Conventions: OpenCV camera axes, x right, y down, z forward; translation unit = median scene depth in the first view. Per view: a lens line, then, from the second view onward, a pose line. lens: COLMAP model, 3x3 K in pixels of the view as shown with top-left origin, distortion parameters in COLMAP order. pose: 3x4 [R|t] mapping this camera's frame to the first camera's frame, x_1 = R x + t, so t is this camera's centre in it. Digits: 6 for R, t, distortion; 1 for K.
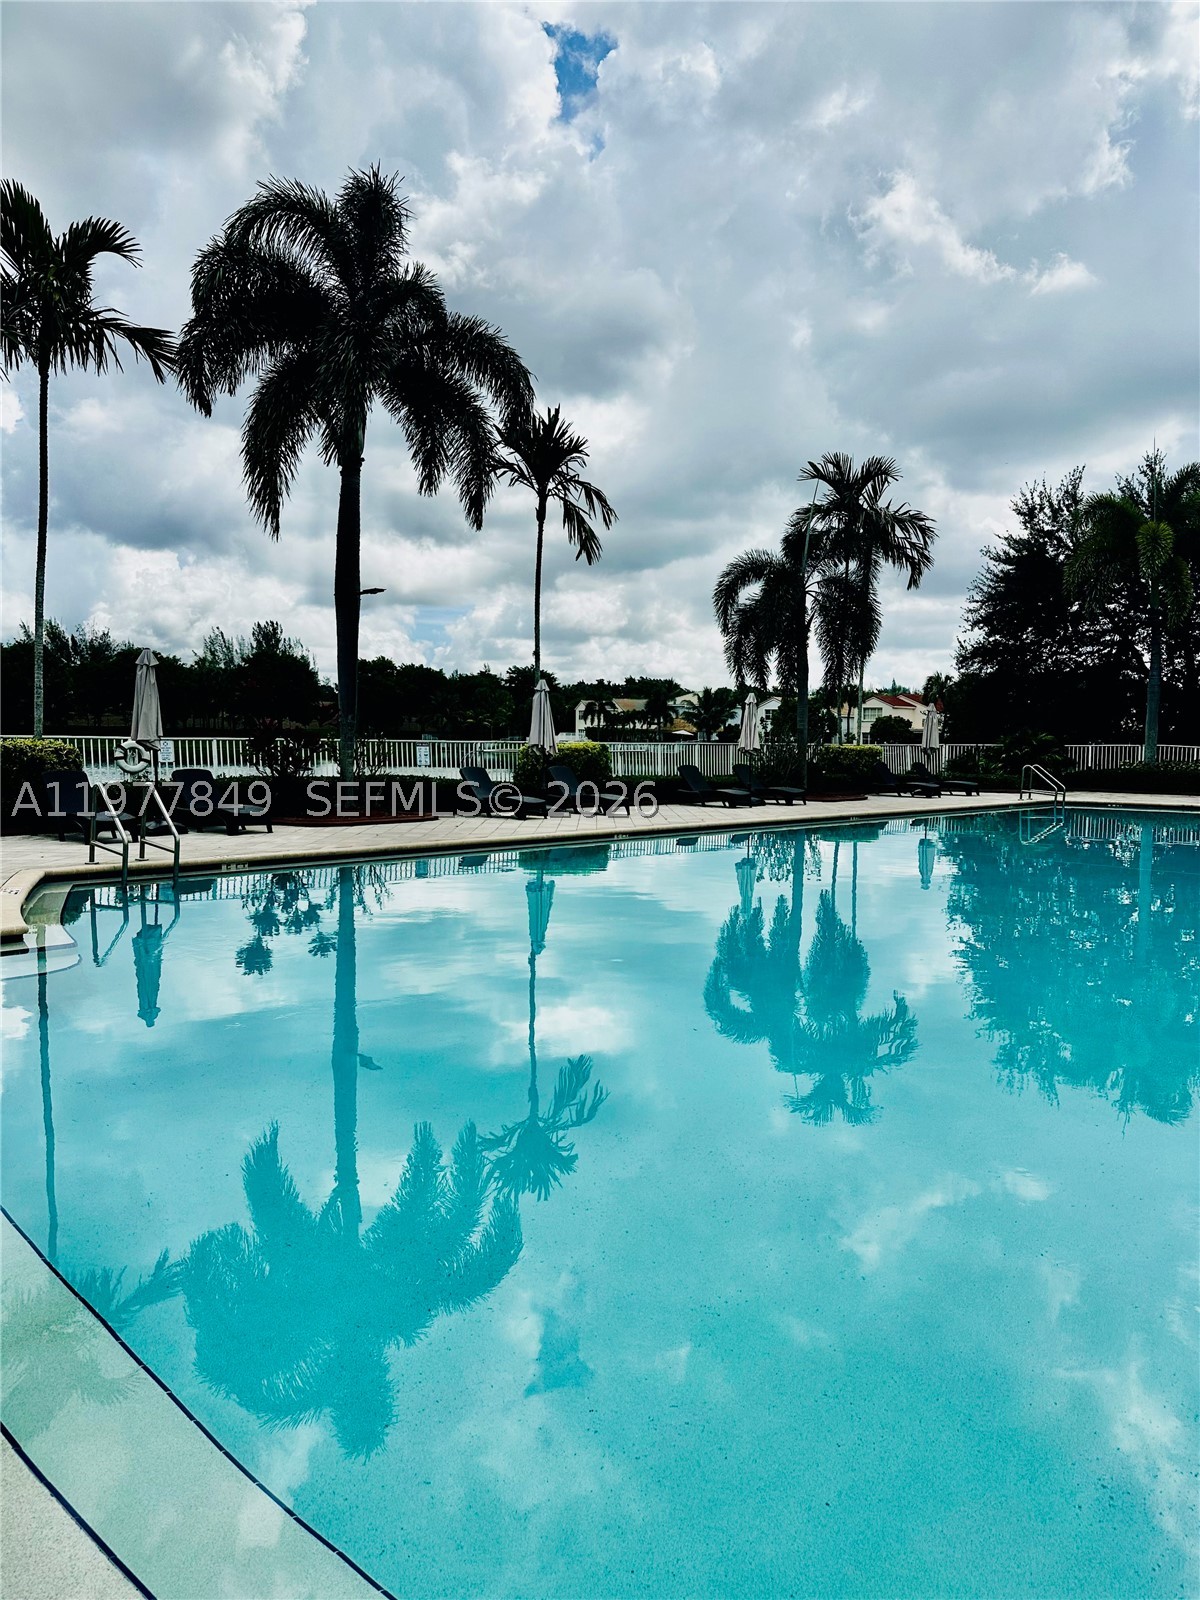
lens RADIAL K [[1111.5, 0, 600.0], [0, 1111.5, 800.0], [0, 0, 1]] dist [0.075542, -0.001433]
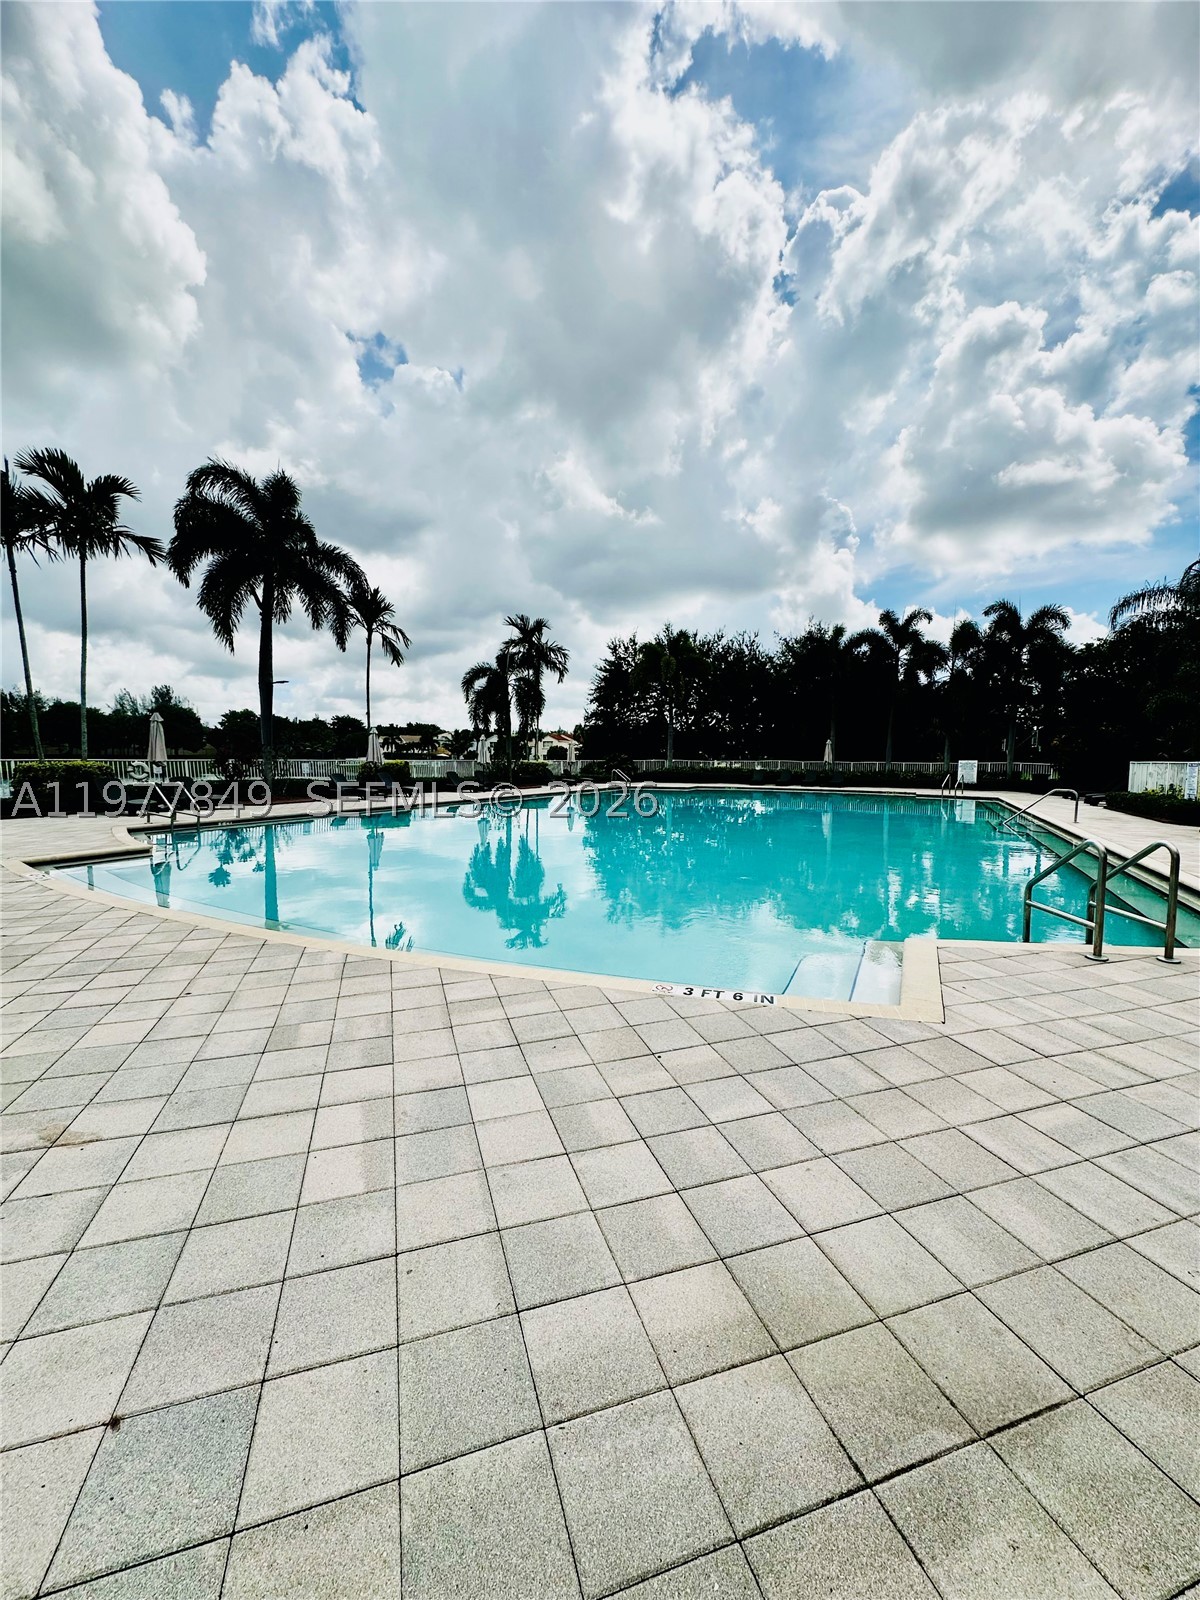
lens RADIAL K [[641.5, 0, 593.3], [0, 641.5, 801.7], [0, 0, 1]] dist [-0.000446, 0.000226]
pose [[0.953548, -0.027808, 0.299955, -0.018861], [0.024097, 0.999581, 0.016064, 0.008290], [-0.300275, -0.008090, 0.953818, -0.126829]]
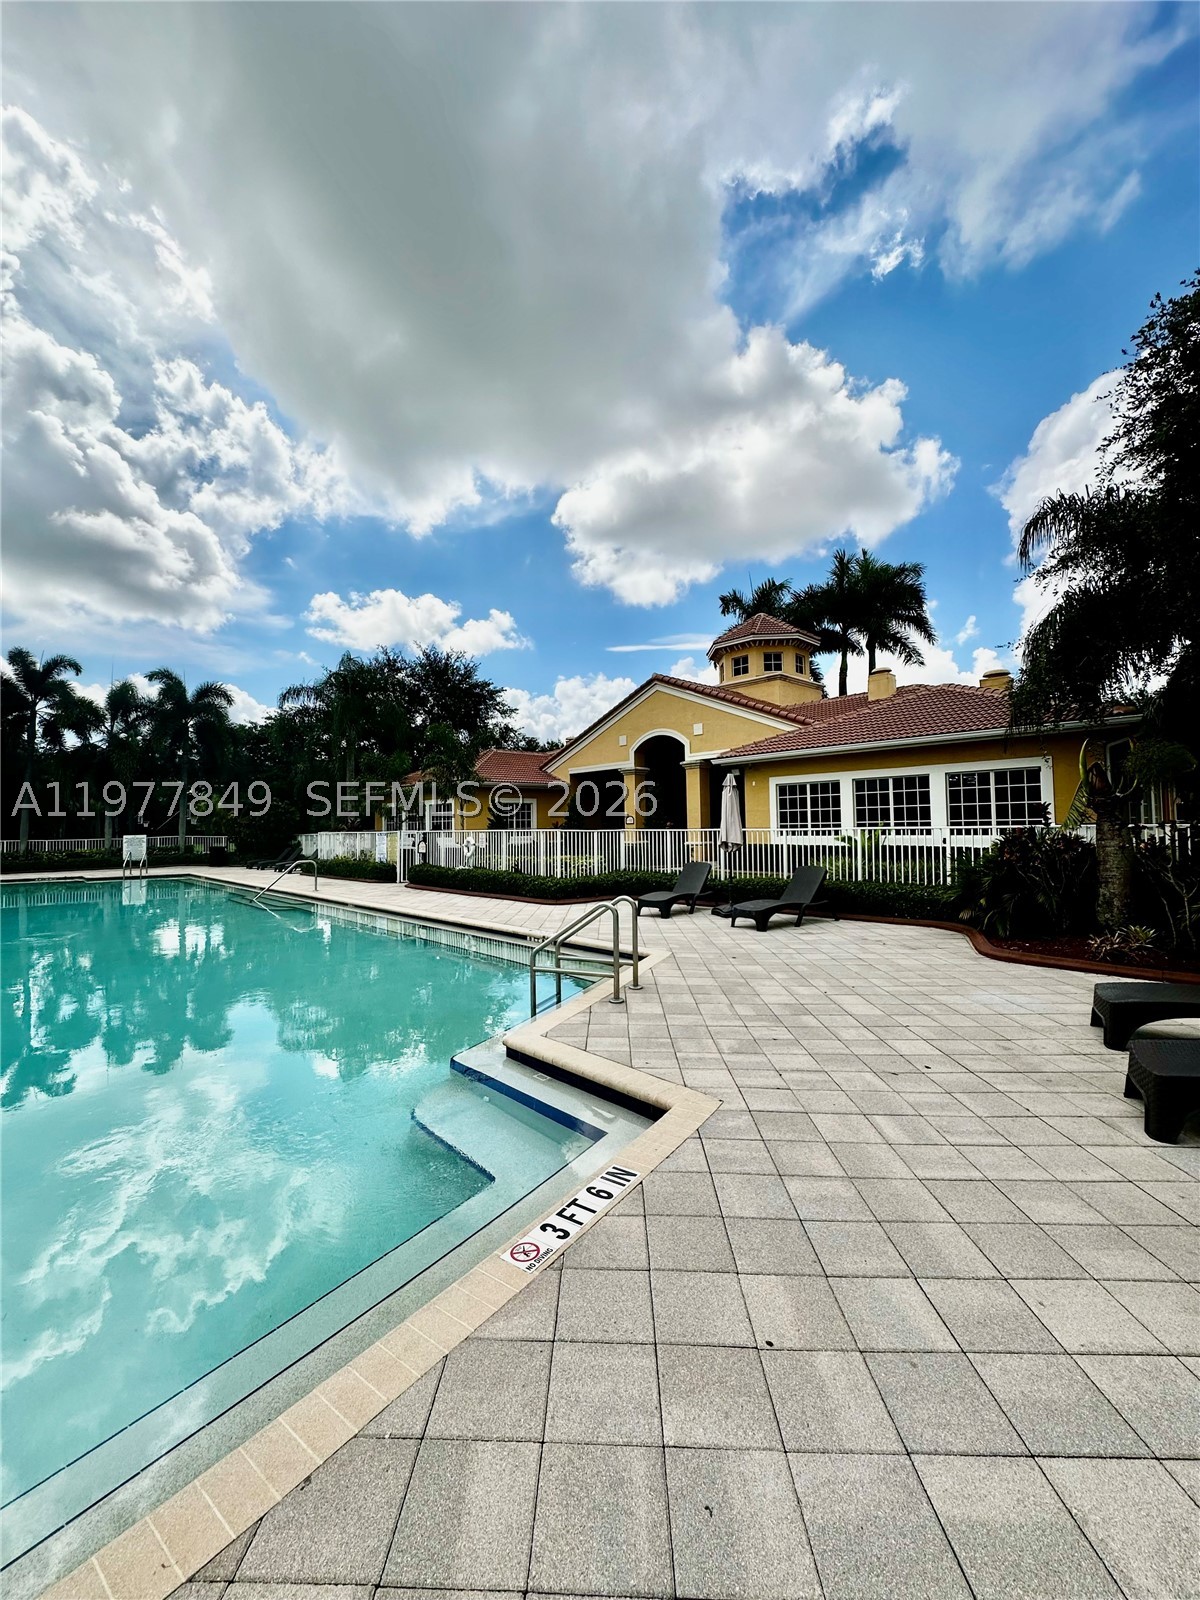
lens RADIAL K [[641.5, 0, 593.3], [0, 641.5, 801.7], [0, 0, 1]] dist [-0.000446, 0.000226]
pose [[0.023739, 0.019775, 0.999523, -0.261818], [0.078571, 0.996675, -0.021585, -0.094020], [-0.996626, 0.079046, 0.022106, 0.914221]]
